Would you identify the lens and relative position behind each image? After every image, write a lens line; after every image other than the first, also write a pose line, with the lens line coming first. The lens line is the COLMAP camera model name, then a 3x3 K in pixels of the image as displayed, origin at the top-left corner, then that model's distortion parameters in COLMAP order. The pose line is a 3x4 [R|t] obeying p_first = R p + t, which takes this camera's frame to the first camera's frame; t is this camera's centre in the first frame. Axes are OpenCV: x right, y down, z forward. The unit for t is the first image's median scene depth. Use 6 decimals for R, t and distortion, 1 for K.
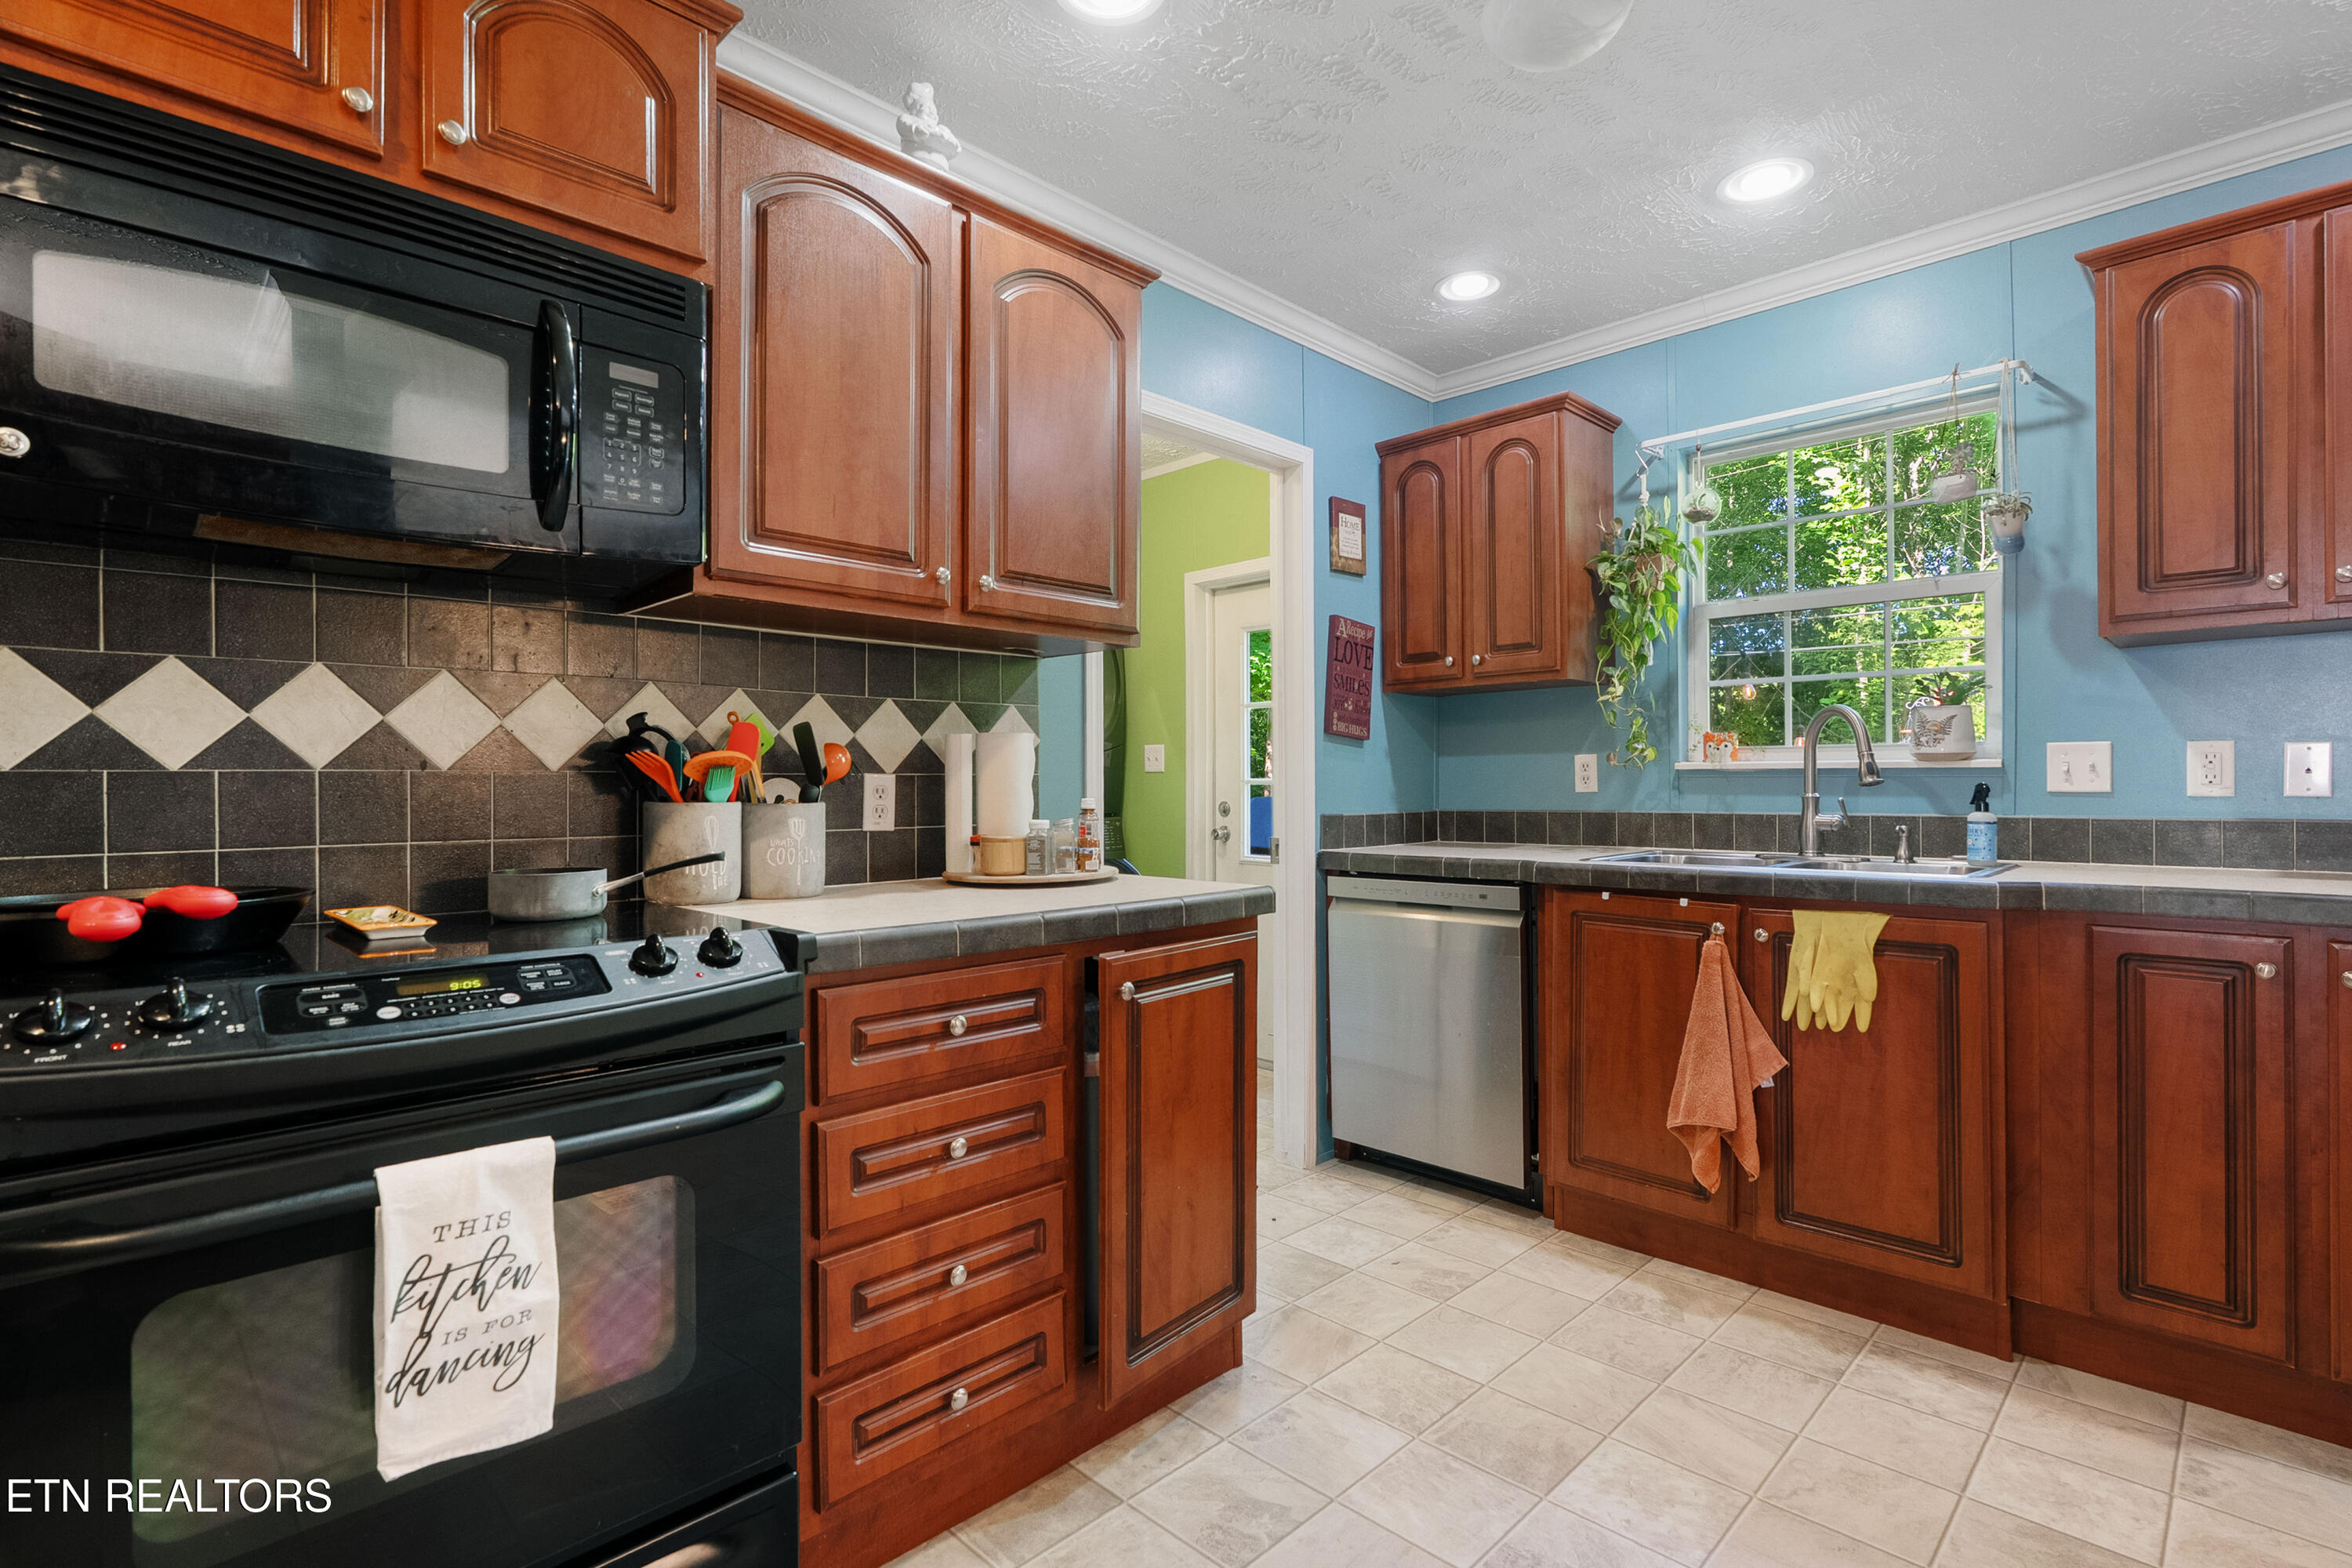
lens RADIAL K [[1091.9, 0, 1174.3], [0, 1091.9, 788.1], [0, 0, 1]] dist [-0.006953, 0.003549]
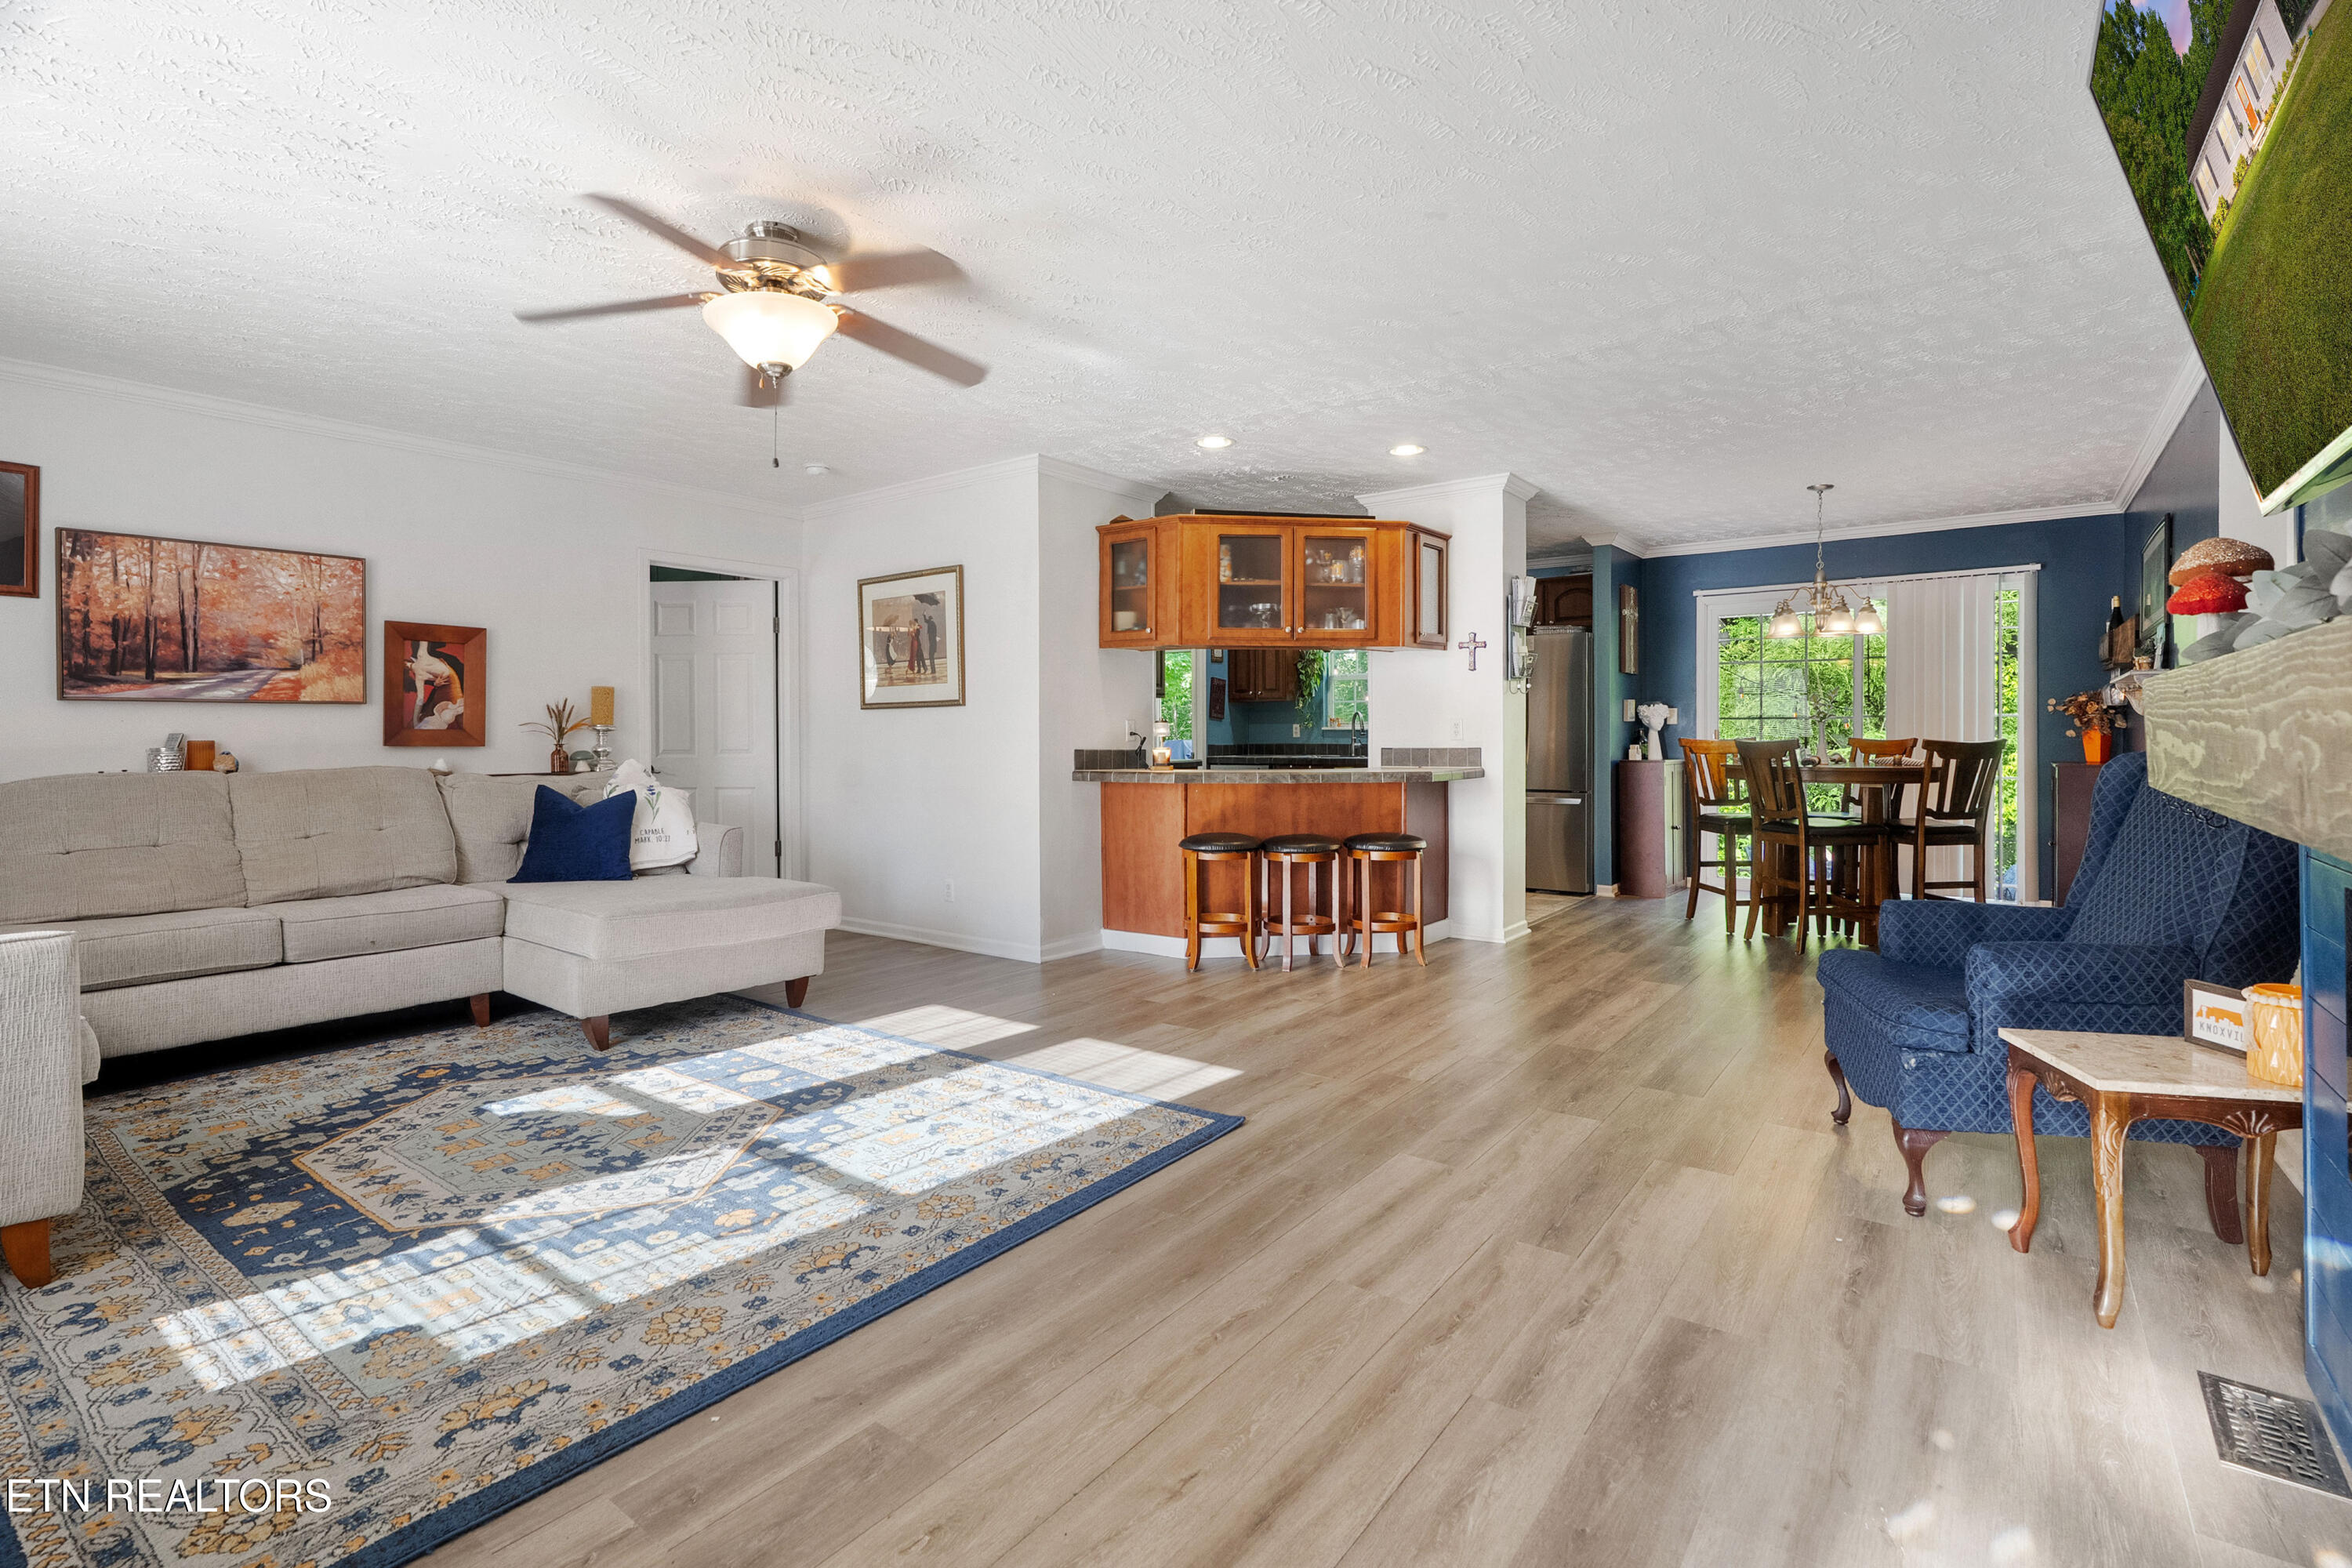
lens RADIAL K [[1091.9, 0, 1192.4], [0, 1091.9, 739.5], [0, 0, 1]] dist [-0.006953, 0.003549]
pose [[0.989119, -0.000459, 0.147118, -0.452697], [-0.000045, 0.999994, 0.003423, 0.000345], [-0.147119, -0.003392, 0.989113, -2.534352]]
